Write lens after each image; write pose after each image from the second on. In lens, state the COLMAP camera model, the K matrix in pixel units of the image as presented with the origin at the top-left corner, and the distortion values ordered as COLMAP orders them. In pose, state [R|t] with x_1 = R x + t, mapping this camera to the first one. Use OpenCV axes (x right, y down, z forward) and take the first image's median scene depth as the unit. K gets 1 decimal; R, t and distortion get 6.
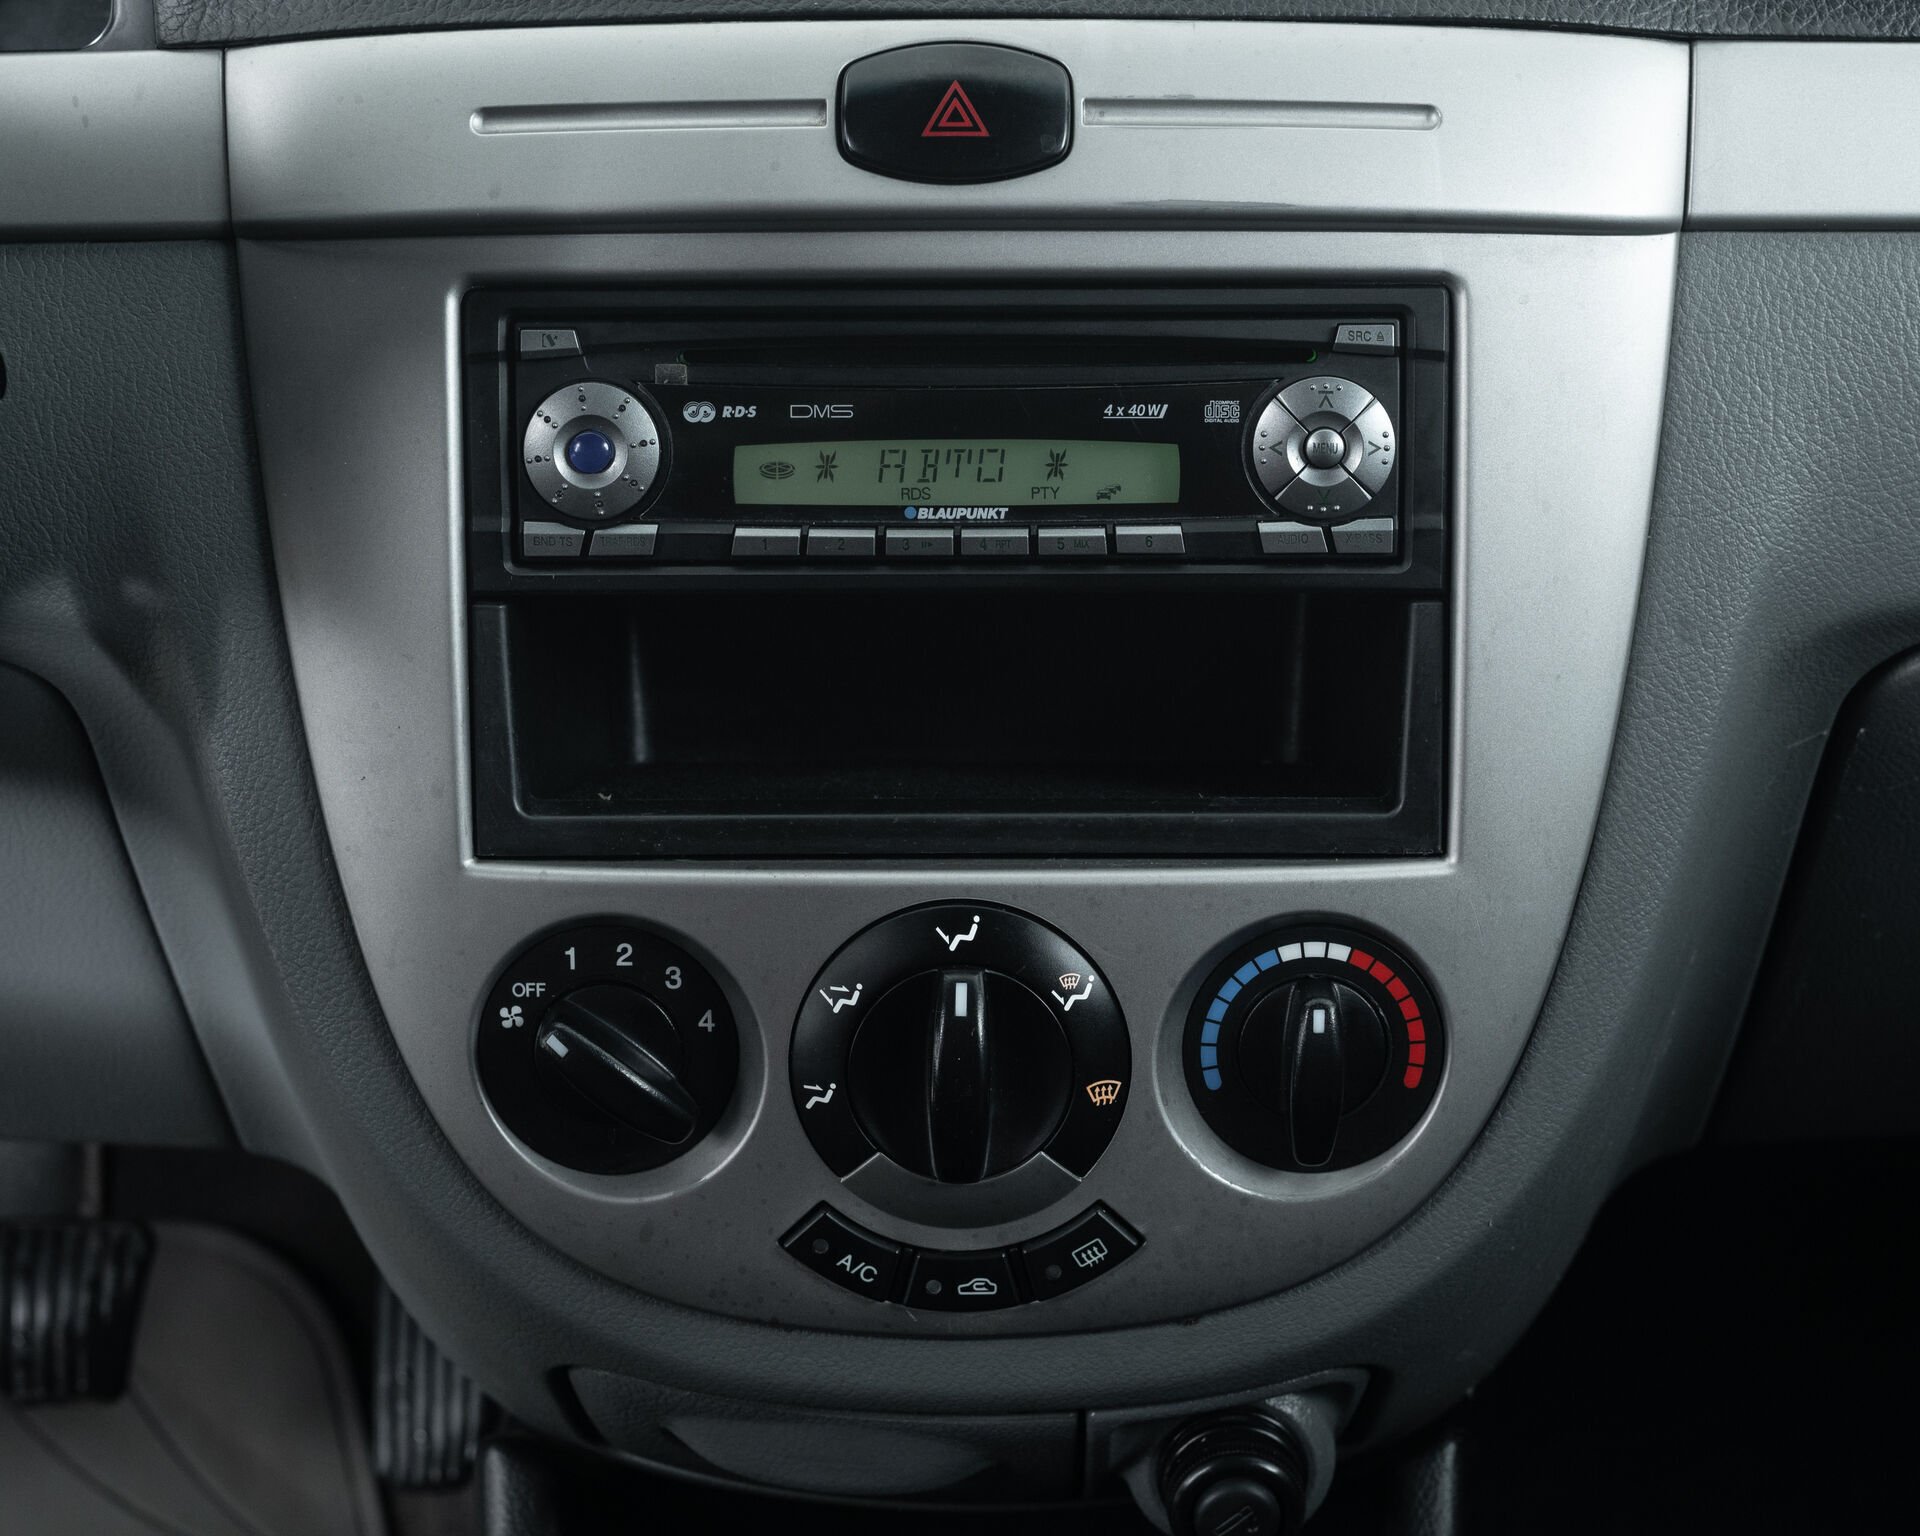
lens RADIAL K [[3989.9, 0, 1028.4], [0, 3989.9, 844.2], [0, 0, 1]] dist [-0.154651, 0.060334]
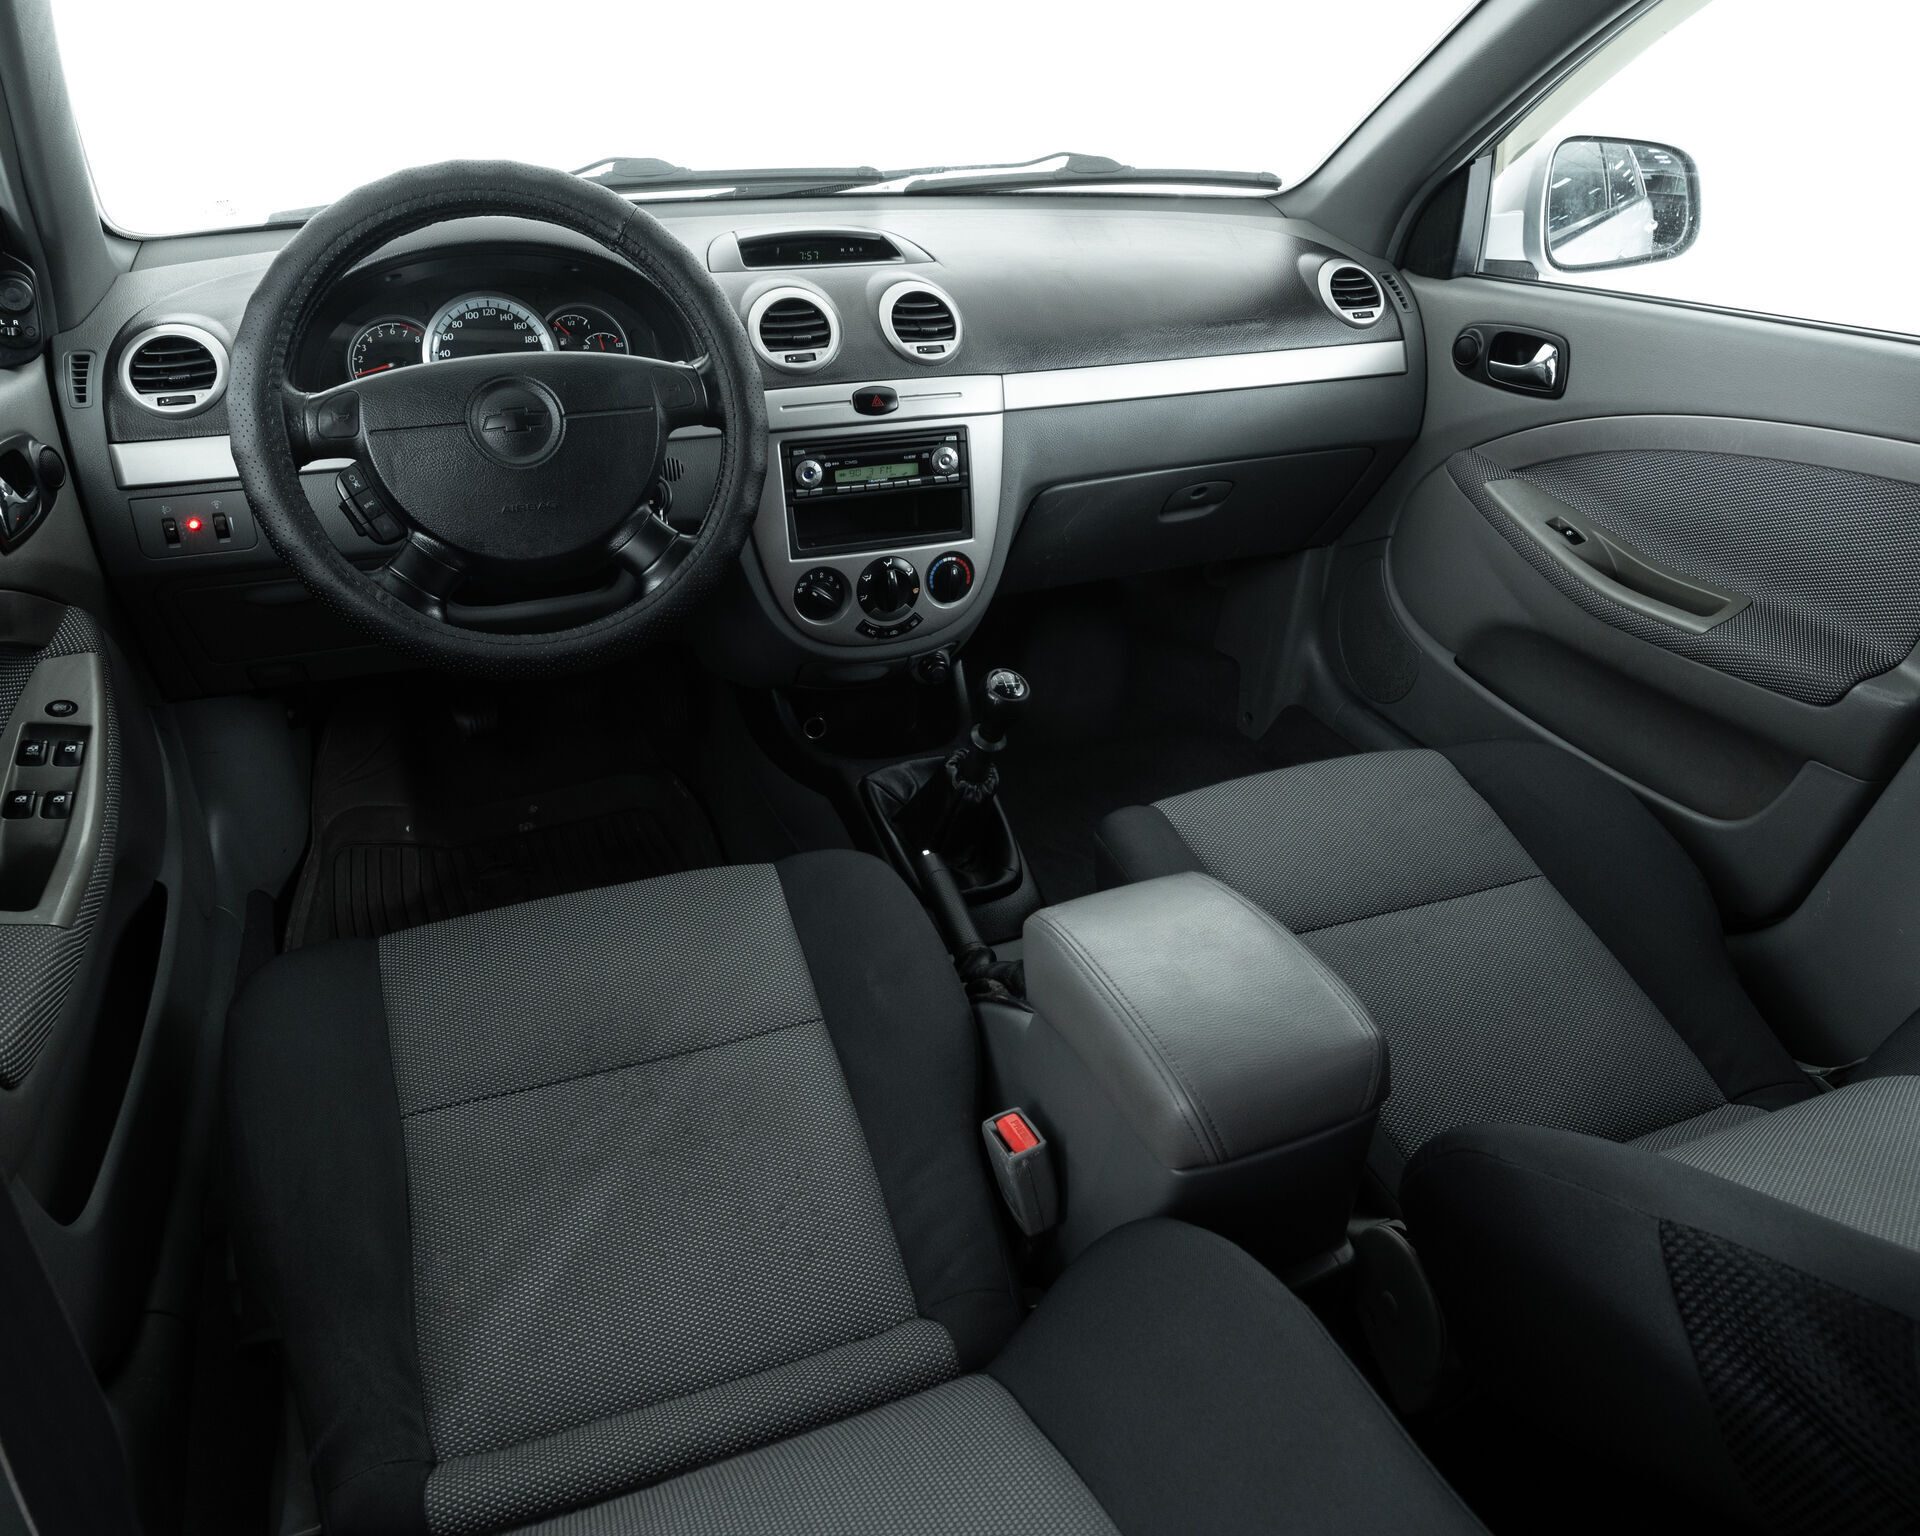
lens RADIAL K [[1372.0, 0, 981.0], [0, 1372.0, 759.8], [0, 0, 1]] dist [-0.012431, -0.005037]
pose [[0.927291, -0.160013, 0.338420, -0.547558], [0.111823, 0.981165, 0.157517, 0.006486], [-0.357250, -0.108221, 0.927718, -0.716777]]
